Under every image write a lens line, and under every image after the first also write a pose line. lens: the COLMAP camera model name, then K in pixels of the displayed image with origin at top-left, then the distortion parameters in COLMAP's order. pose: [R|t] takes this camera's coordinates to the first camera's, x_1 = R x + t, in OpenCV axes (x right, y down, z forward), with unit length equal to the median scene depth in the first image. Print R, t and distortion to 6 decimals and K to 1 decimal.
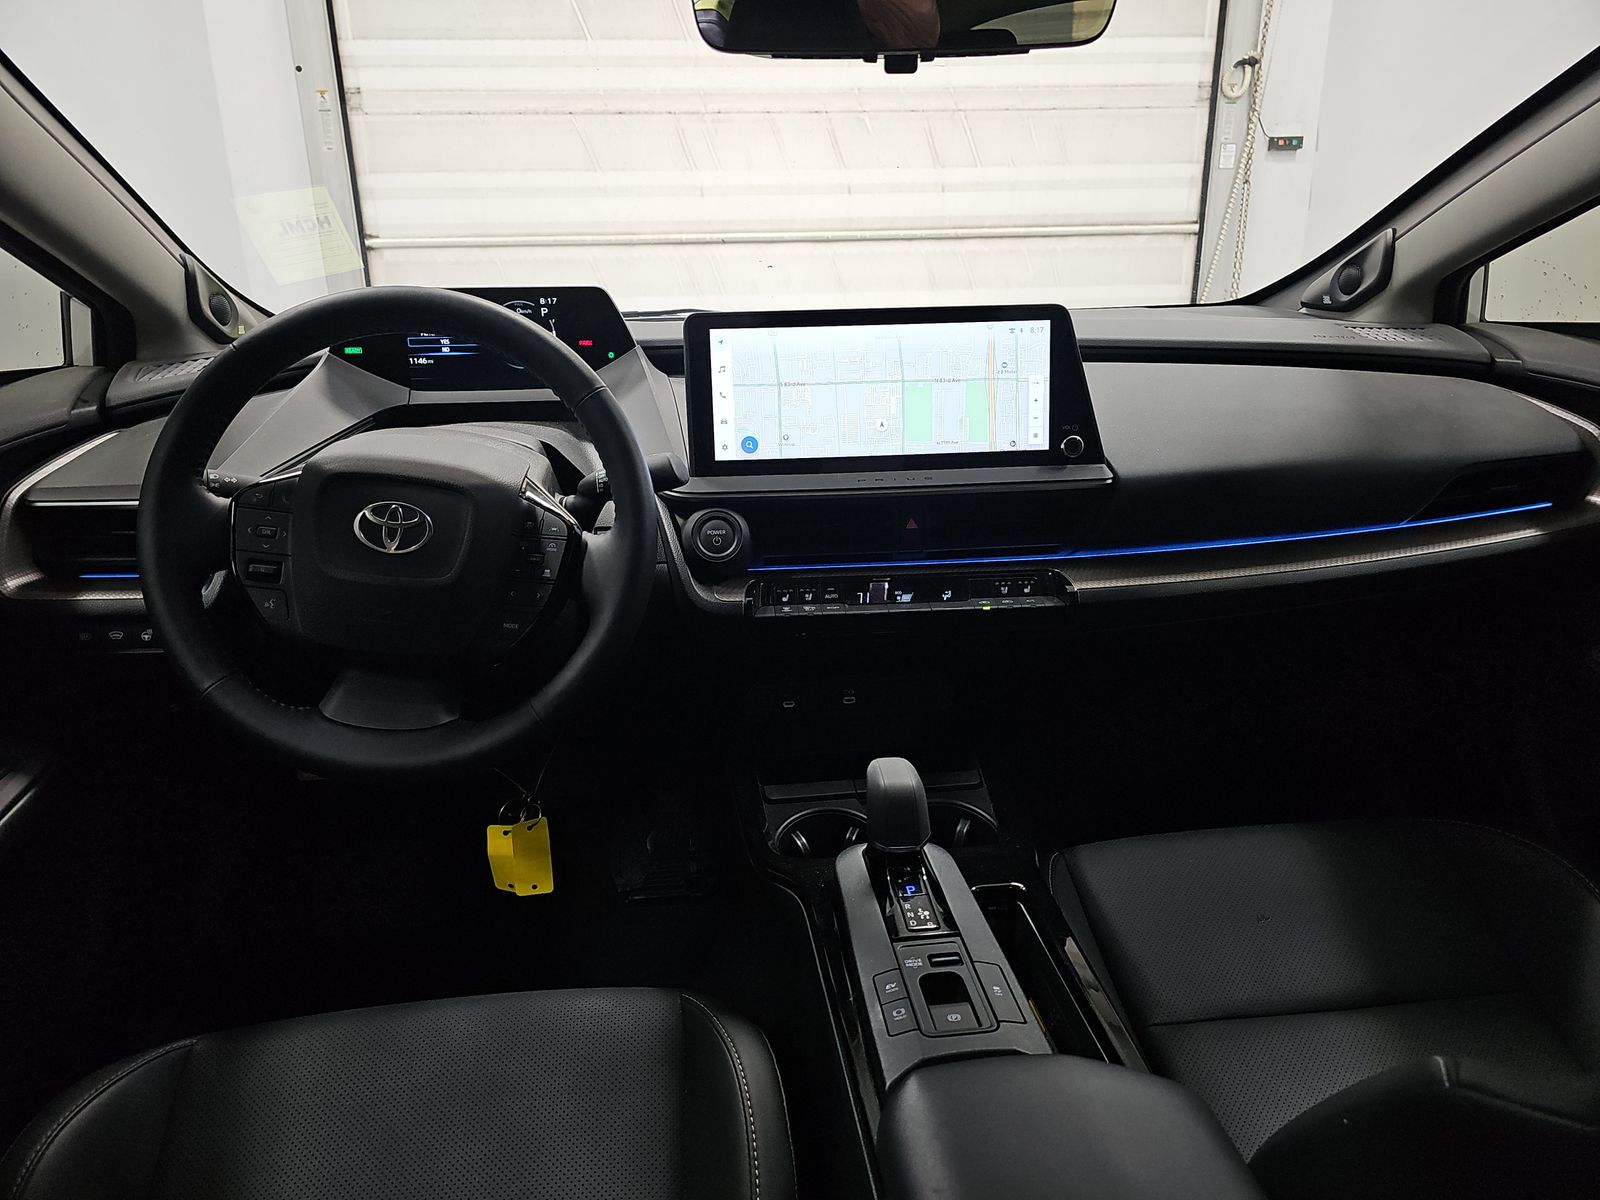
lens RADIAL K [[1083.2, 0, 800.9], [0, 1083.2, 601.3], [0, 0, 1]] dist [0.041997, -0.036912]
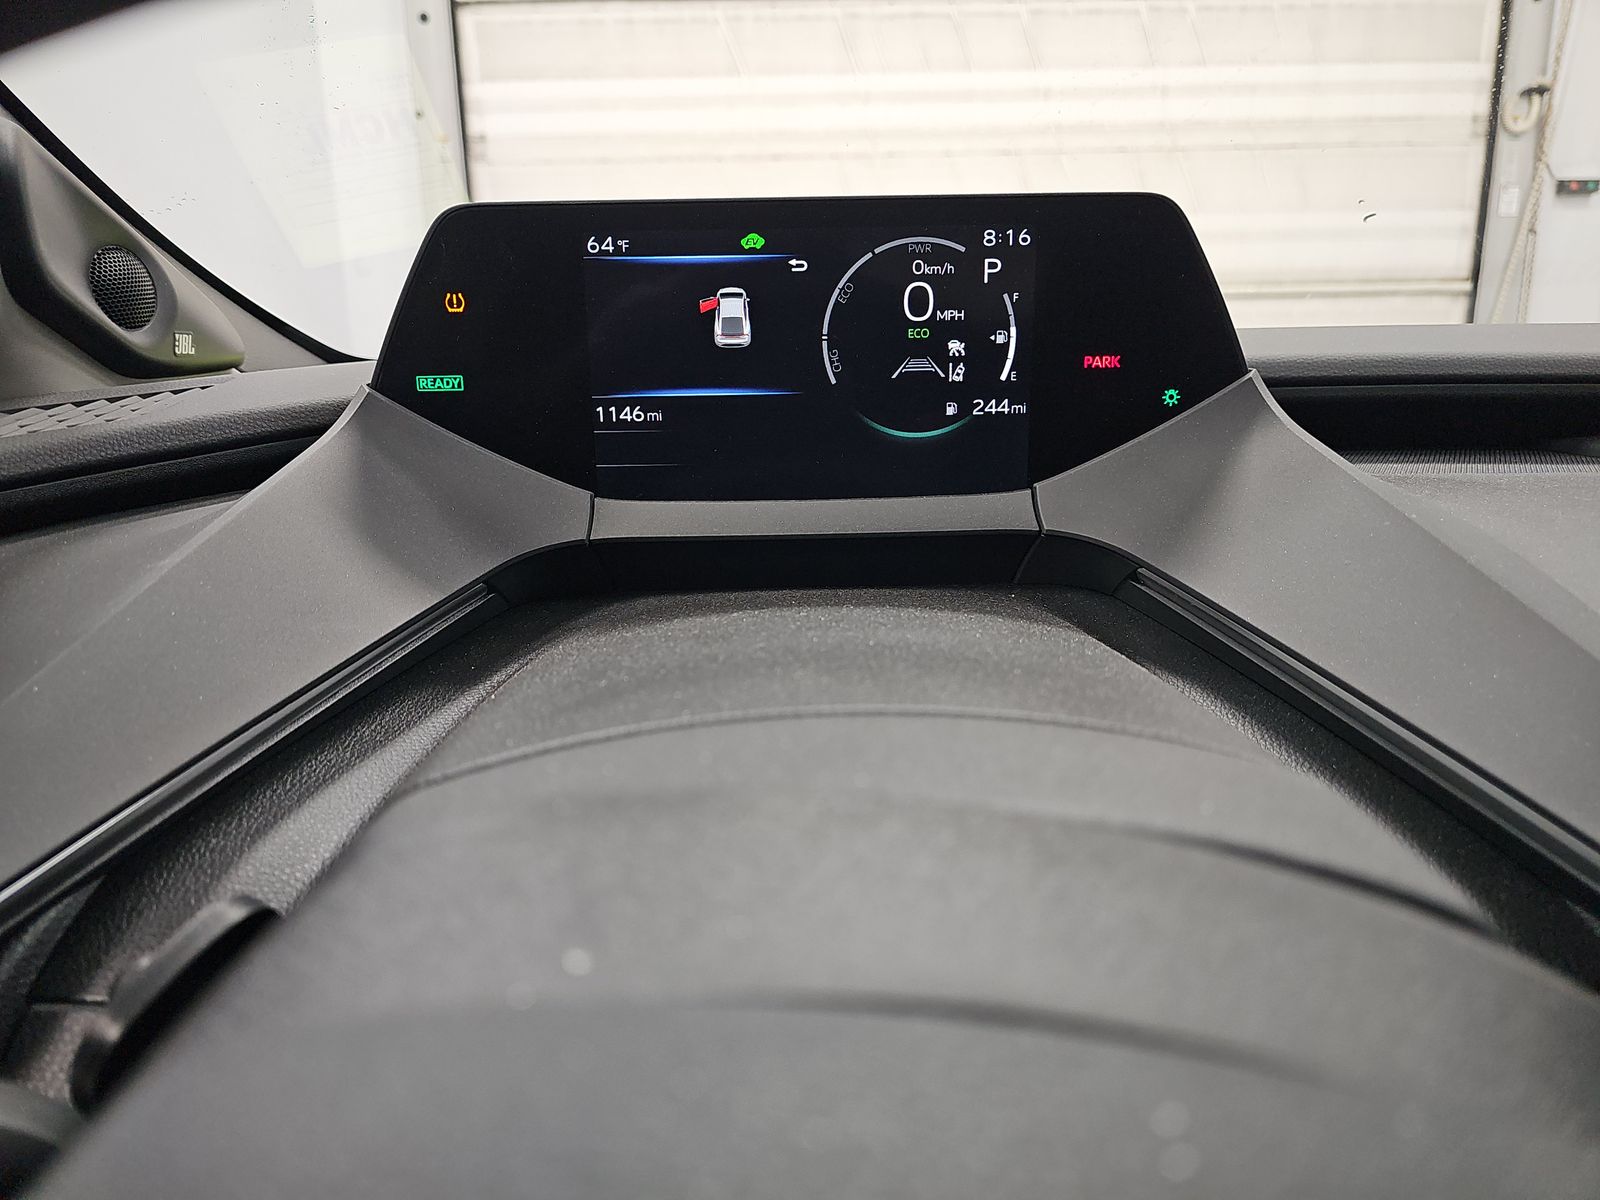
lens RADIAL K [[1083.2, 0, 798.5], [0, 1083.2, 602.5], [0, 0, 1]] dist [0.041997, -0.036912]
pose [[0.996193, 0.021872, -0.084392, -0.216362], [-0.027965, 0.997034, -0.071701, -0.113200], [0.082573, 0.073788, 0.993850, 0.546923]]
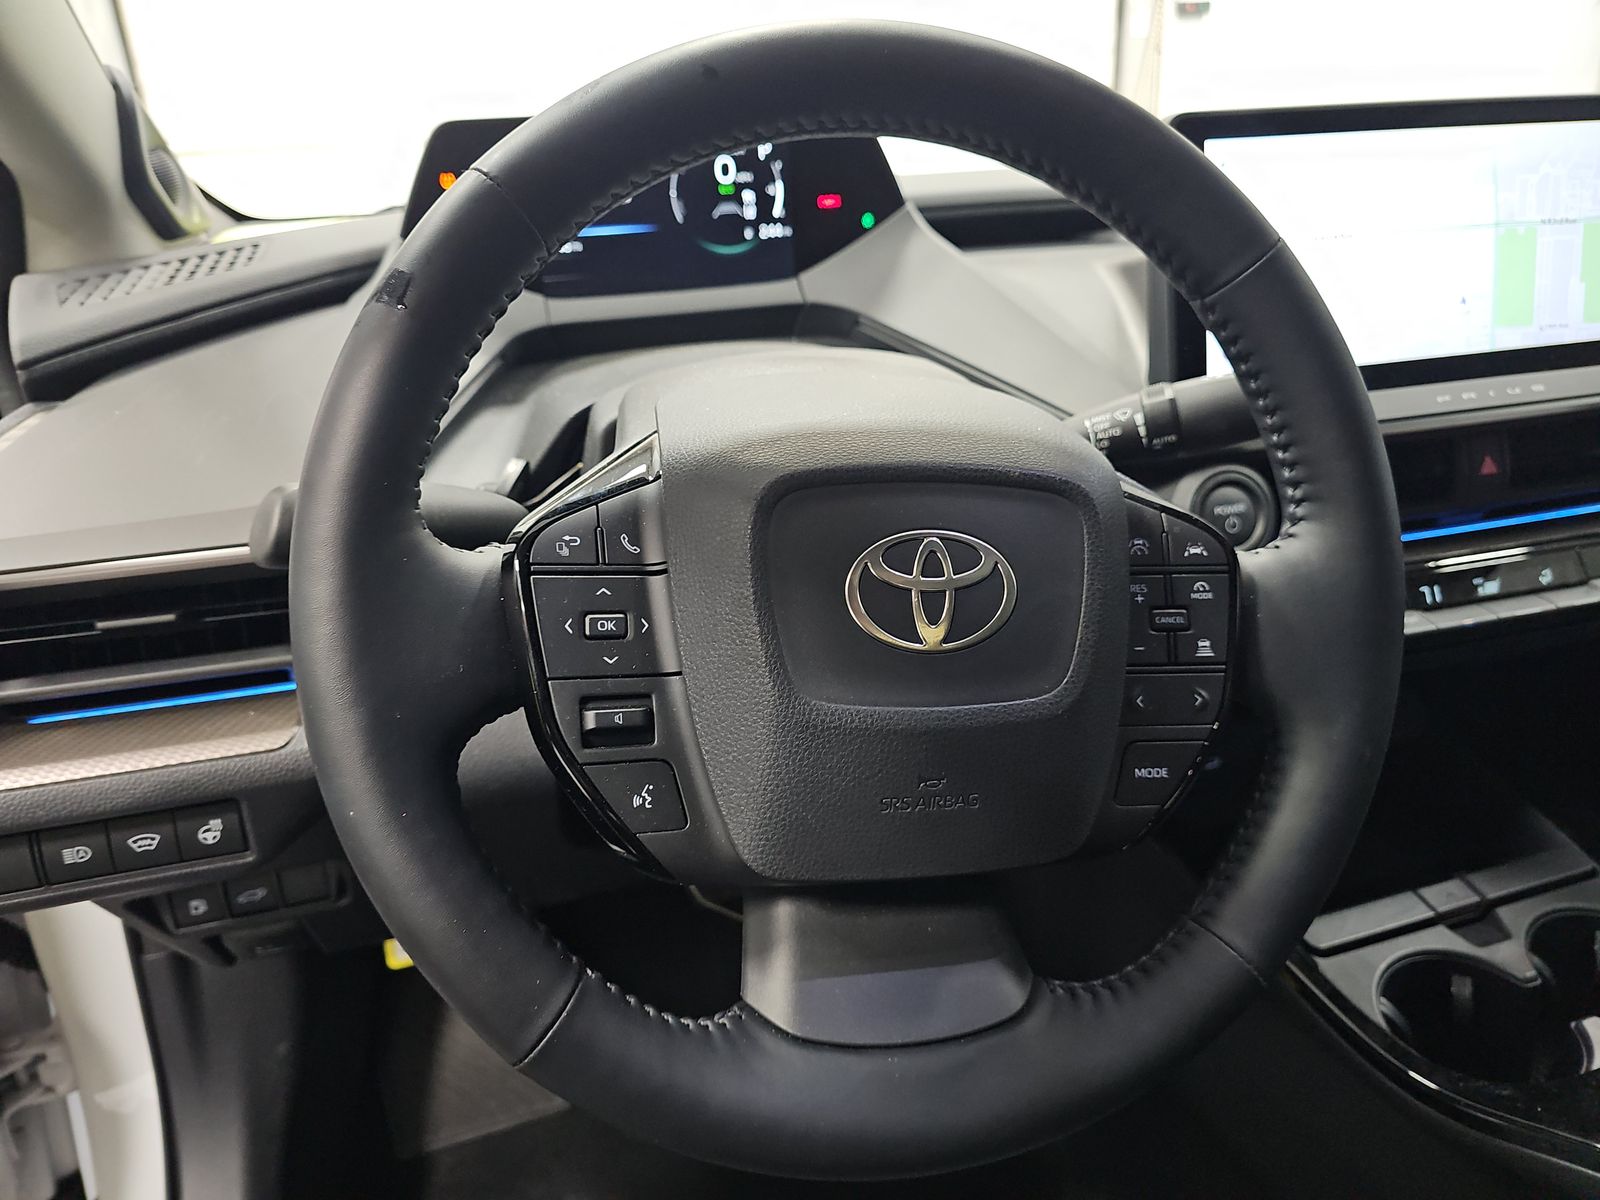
lens RADIAL K [[1083.2, 0, 808.6], [0, 1083.2, 594.9], [0, 0, 1]] dist [0.041997, -0.036912]
pose [[0.982906, -0.098716, 0.155408, -0.268165], [0.088107, 0.993377, 0.073747, -0.055822], [-0.161659, -0.058794, 0.985094, 0.326153]]
